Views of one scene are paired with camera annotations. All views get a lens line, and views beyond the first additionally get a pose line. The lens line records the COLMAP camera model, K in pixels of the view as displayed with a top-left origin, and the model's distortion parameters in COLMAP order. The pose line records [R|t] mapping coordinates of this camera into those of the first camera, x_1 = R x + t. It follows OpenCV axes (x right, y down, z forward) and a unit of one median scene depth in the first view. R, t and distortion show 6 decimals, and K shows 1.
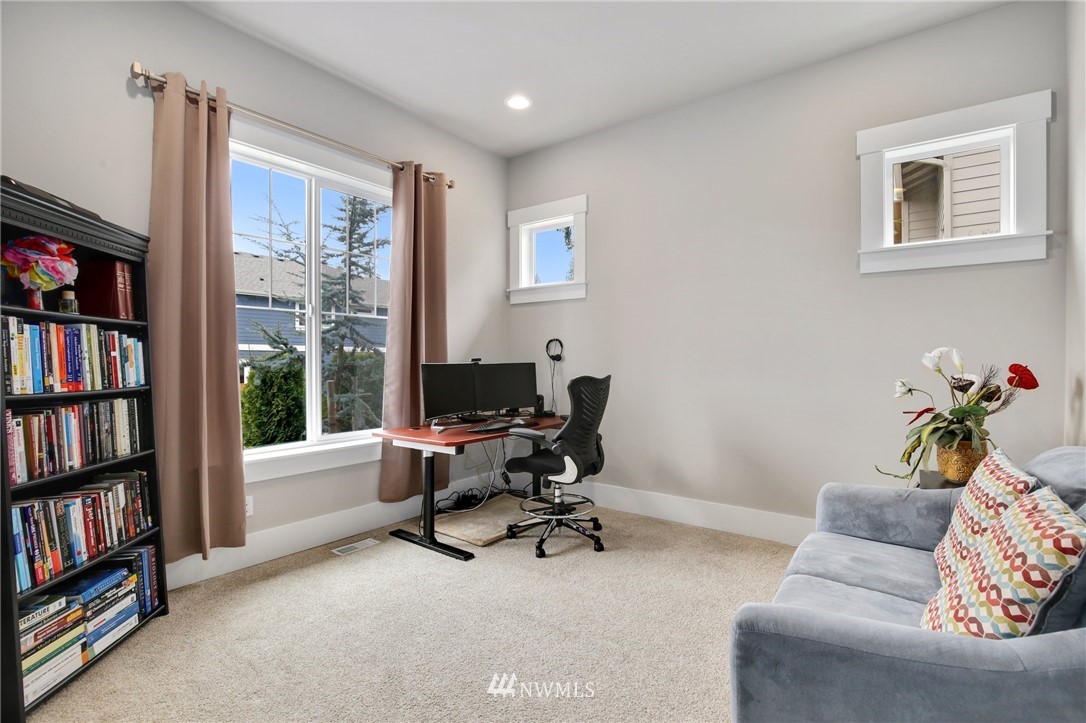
lens RADIAL K [[498.4, 0, 550.0], [0, 498.4, 361.1], [0, 0, 1]] dist [-0.031304, 0.004008]
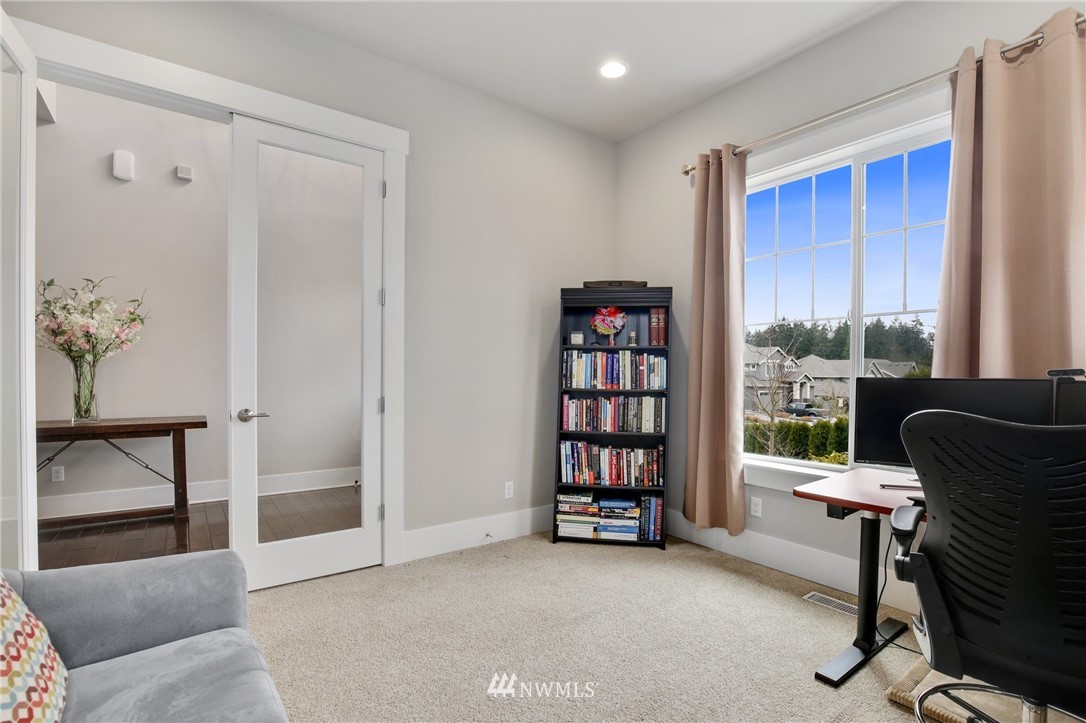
lens RADIAL K [[498.4, 0, 539.2], [0, 498.4, 368.4], [0, 0, 1]] dist [-0.031304, 0.004008]
pose [[-0.284432, -0.008978, -0.958654, 0.809053], [-0.005905, 0.999954, -0.007612, 0.001249], [0.958678, 0.003496, -0.284472, 1.203832]]
